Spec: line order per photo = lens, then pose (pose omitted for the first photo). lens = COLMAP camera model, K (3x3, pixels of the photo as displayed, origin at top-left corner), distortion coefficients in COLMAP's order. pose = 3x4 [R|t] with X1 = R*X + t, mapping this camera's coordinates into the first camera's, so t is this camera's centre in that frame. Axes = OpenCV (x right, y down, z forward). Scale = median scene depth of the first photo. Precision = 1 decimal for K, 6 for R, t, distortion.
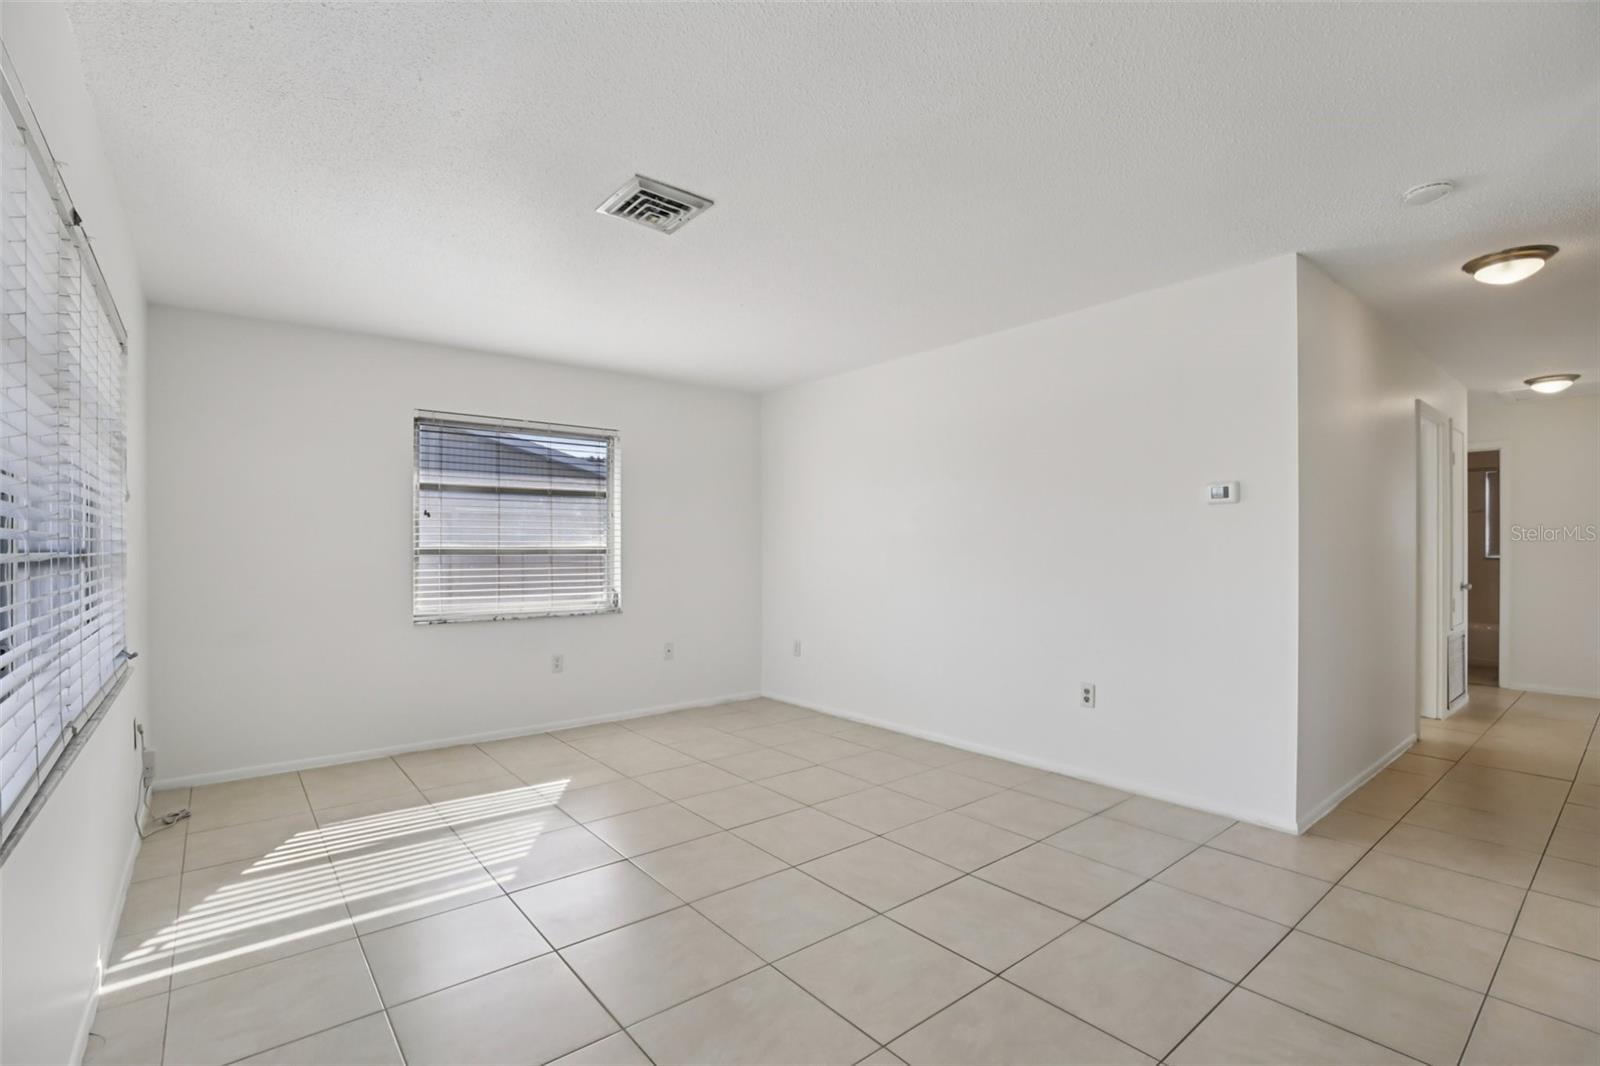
lens RADIAL K [[733.2, 0, 798.7], [0, 733.2, 541.9], [0, 0, 1]] dist [-0.017356, -0.000260]
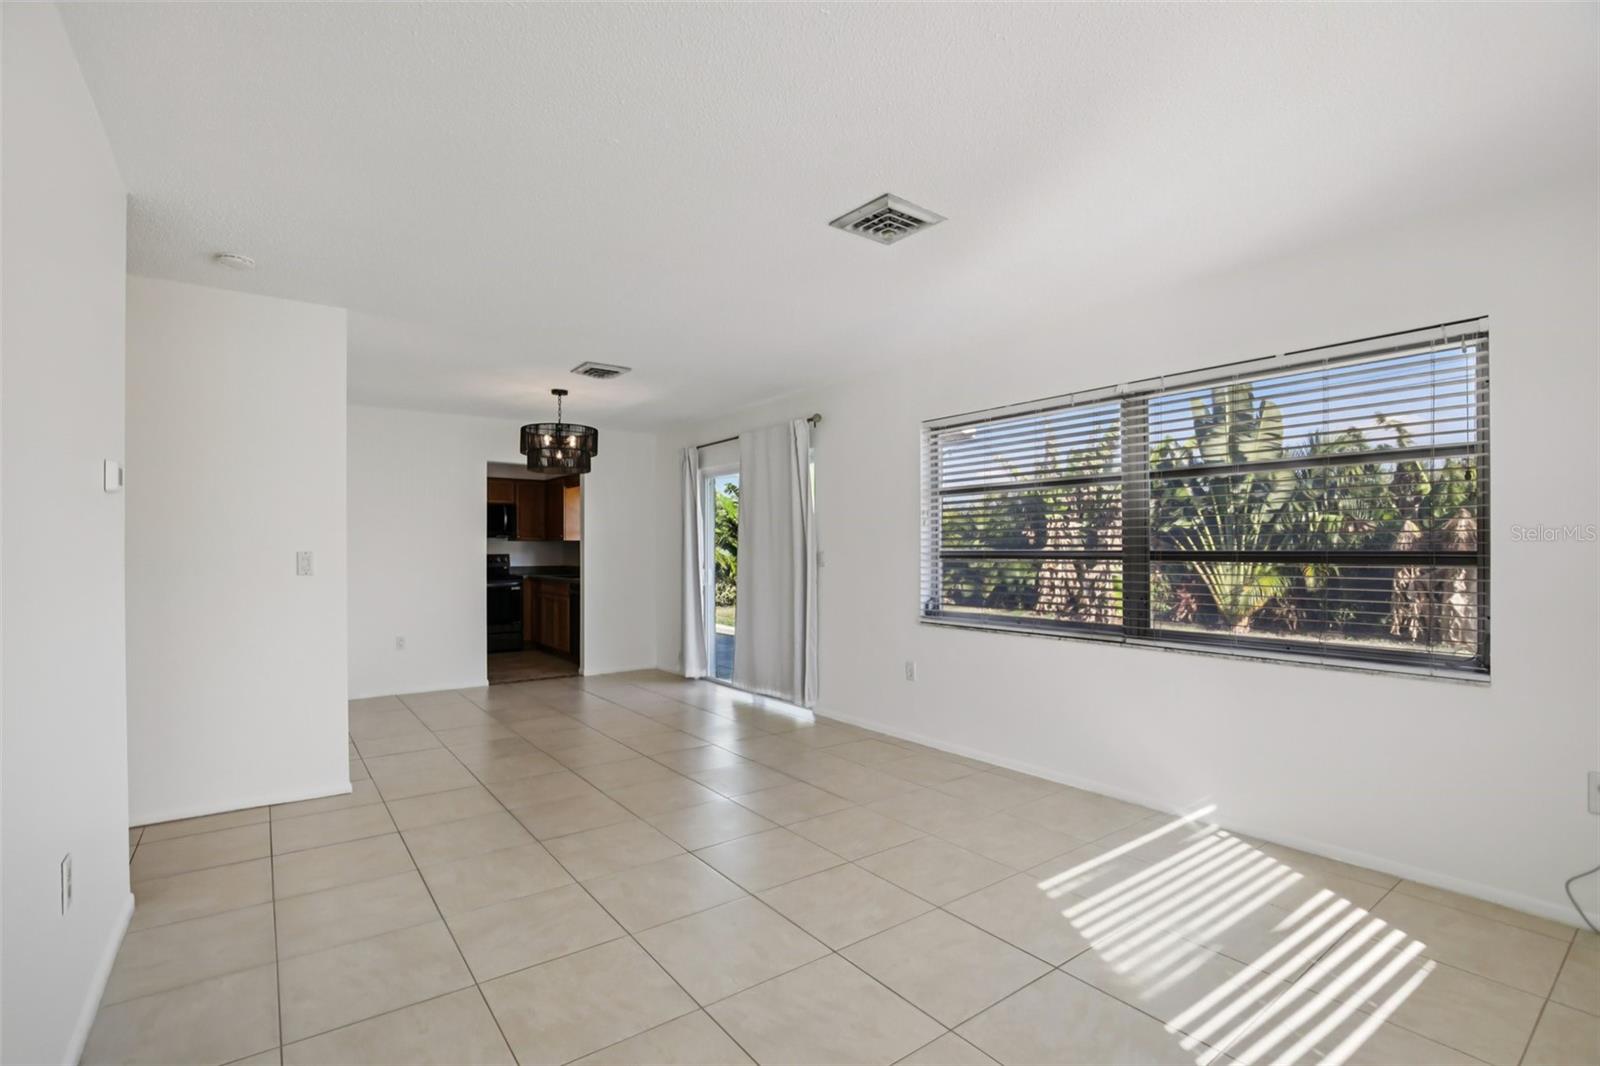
lens RADIAL K [[733.2, 0, 791.7], [0, 733.2, 546.6], [0, 0, 1]] dist [-0.017356, -0.000260]
pose [[-0.998863, 0.003450, 0.047541, -0.095614], [0.003109, 0.999969, -0.007246, 0.006220], [-0.047565, -0.007090, -0.998843, 1.794572]]
